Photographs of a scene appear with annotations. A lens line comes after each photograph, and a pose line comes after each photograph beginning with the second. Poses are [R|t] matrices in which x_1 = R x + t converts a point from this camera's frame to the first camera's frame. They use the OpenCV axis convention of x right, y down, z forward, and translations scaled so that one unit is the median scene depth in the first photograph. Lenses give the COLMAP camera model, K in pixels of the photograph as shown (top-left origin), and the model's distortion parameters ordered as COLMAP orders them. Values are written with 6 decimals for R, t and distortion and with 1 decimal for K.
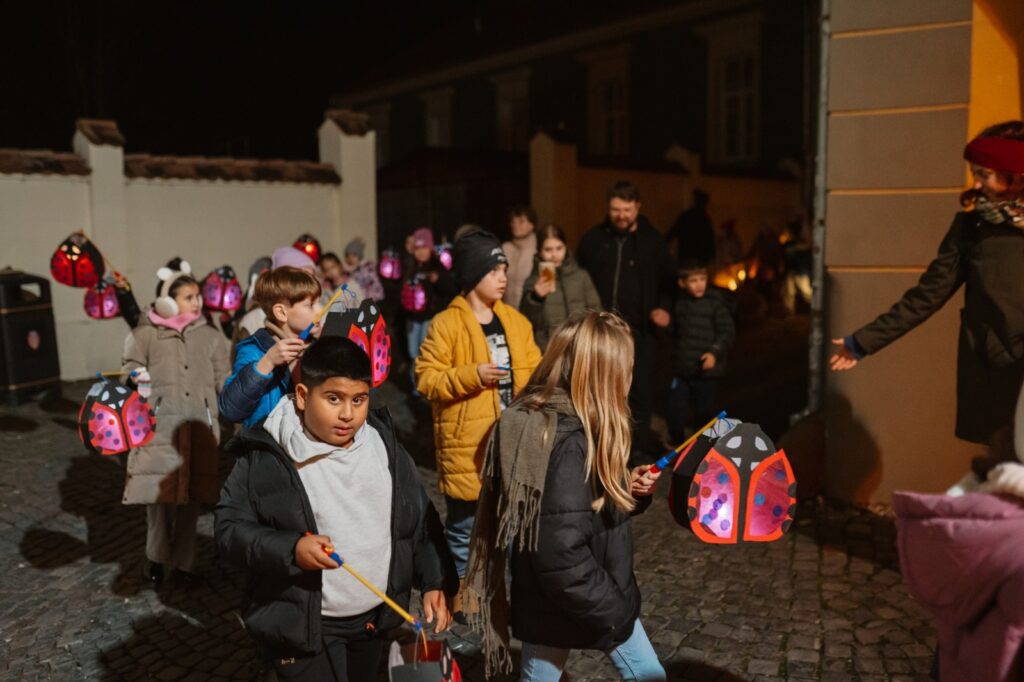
lens RADIAL K [[1001.5, 0, 512.0], [0, 1001.5, 341.0], [0, 0, 1]] dist [-0.065814, 0.092927]
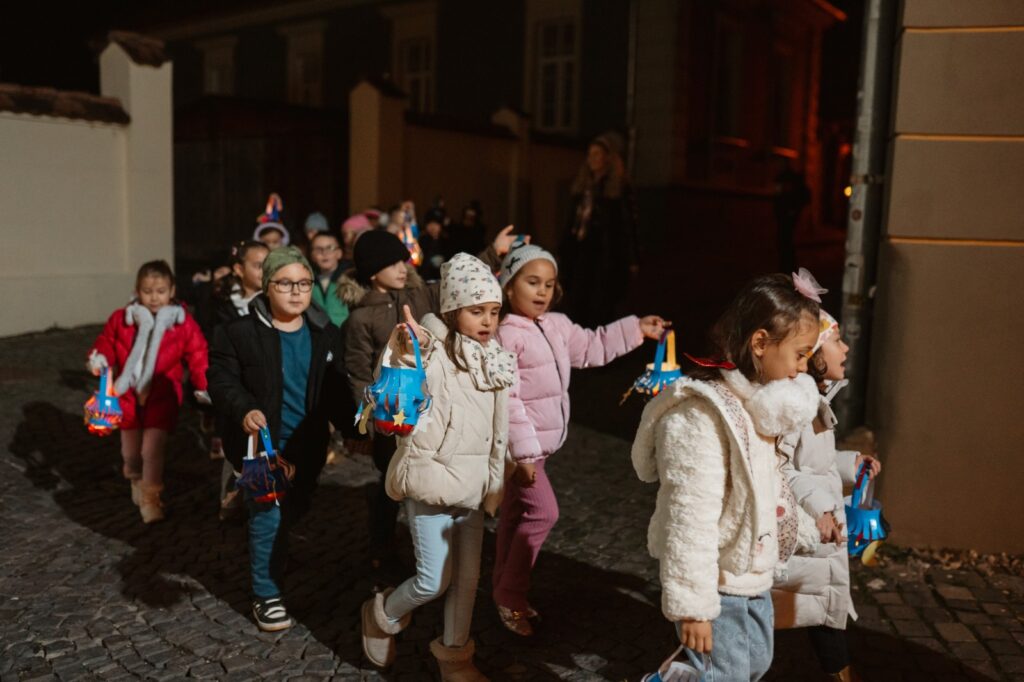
lens RADIAL K [[1001.5, 0, 512.0], [0, 1001.5, 341.0], [0, 0, 1]] dist [-0.065814, 0.092927]
pose [[0.972687, 0.007625, 0.231997, -0.053800], [-0.013084, 0.999672, 0.022004, -0.003718], [-0.231753, -0.024438, 0.972468, 0.141178]]
